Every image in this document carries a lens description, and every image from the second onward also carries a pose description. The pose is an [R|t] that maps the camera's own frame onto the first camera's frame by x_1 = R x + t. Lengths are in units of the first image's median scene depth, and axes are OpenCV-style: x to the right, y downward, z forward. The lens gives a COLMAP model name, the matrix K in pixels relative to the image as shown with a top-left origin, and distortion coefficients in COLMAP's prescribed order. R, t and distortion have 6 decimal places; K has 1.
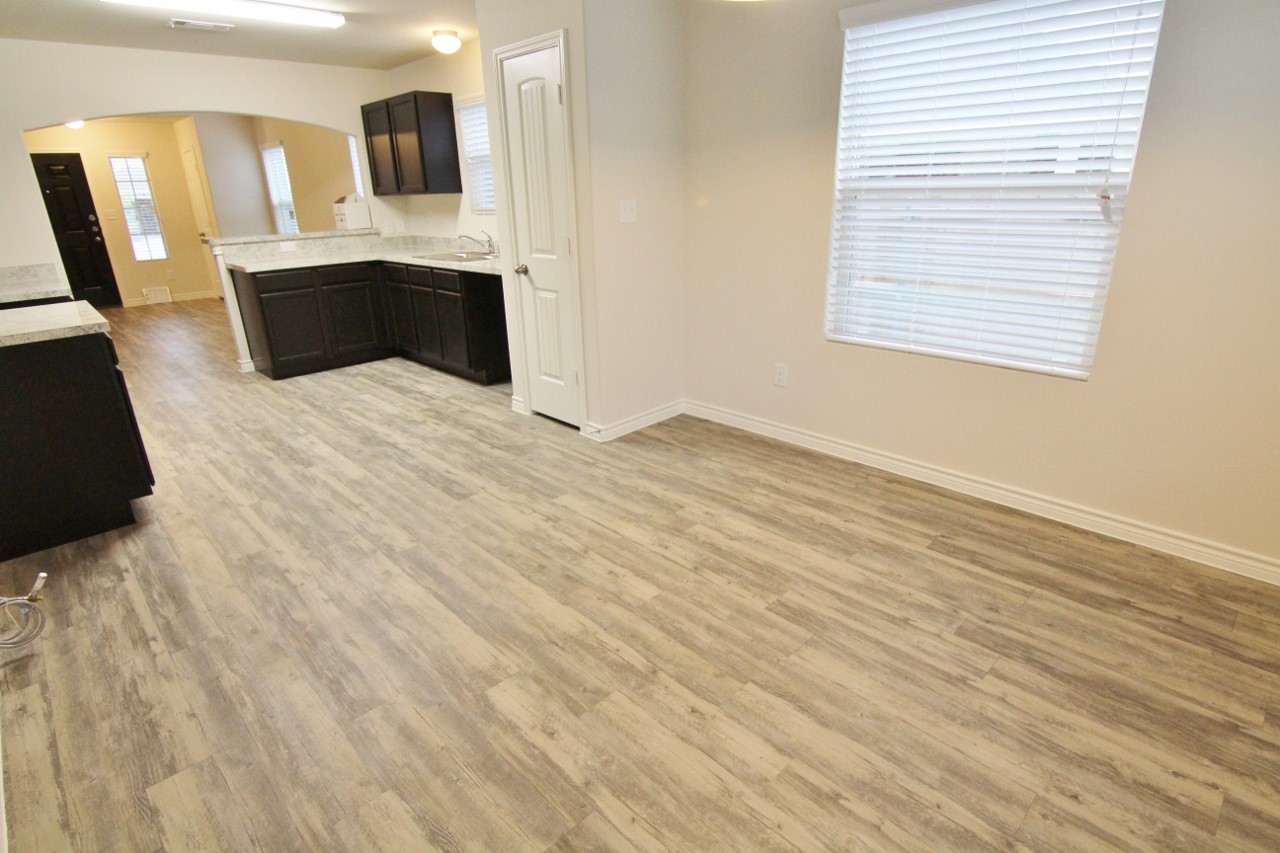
lens RADIAL K [[653.4, 0, 640.0], [0, 653.4, 426.5], [0, 0, 1]] dist [-0.000266, -0.015304]
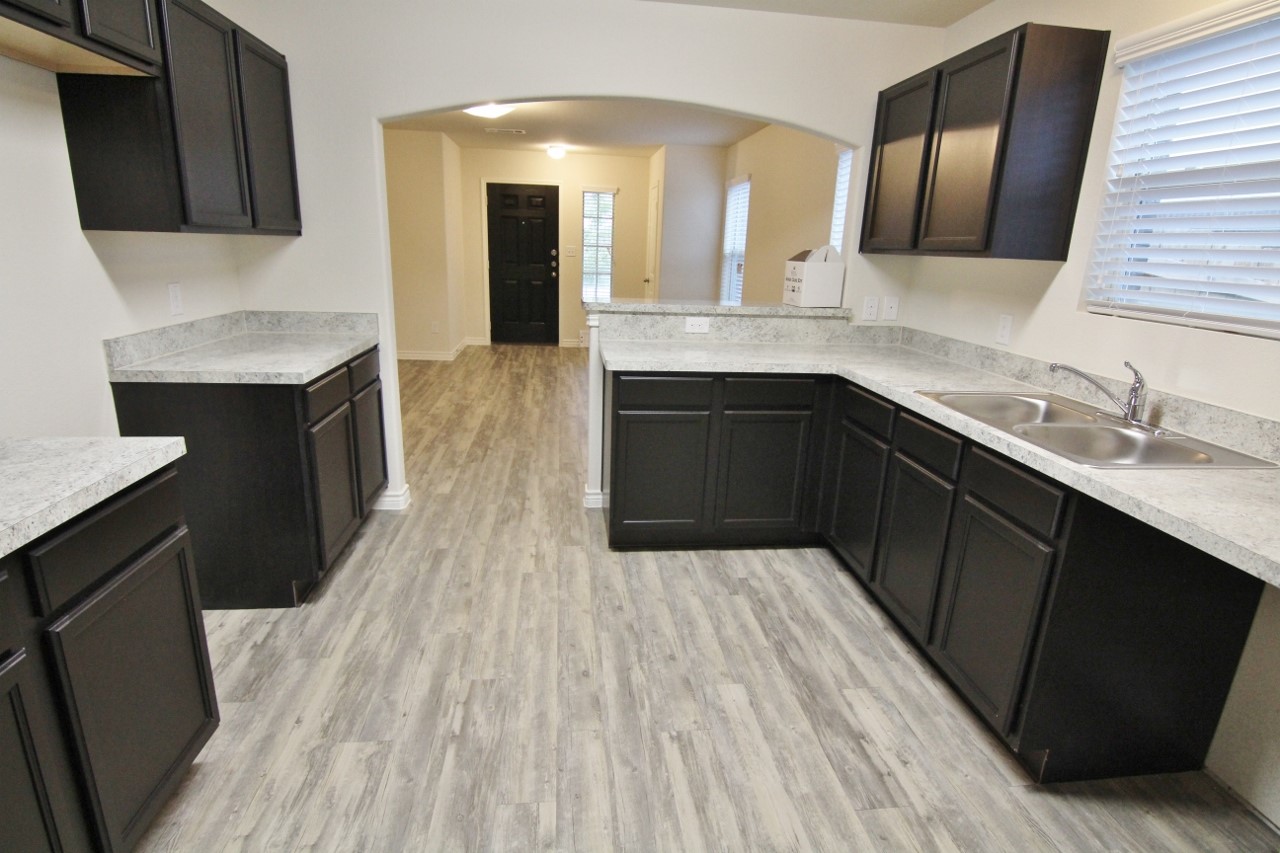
lens RADIAL K [[653.4, 0, 640.0], [0, 653.4, 426.5], [0, 0, 1]] dist [-0.000266, -0.015304]
pose [[0.793451, 0.217521, -0.568437, -0.232283], [-0.262944, 0.964809, 0.002169, -0.182442], [0.548904, 0.147746, 0.822724, 0.517332]]
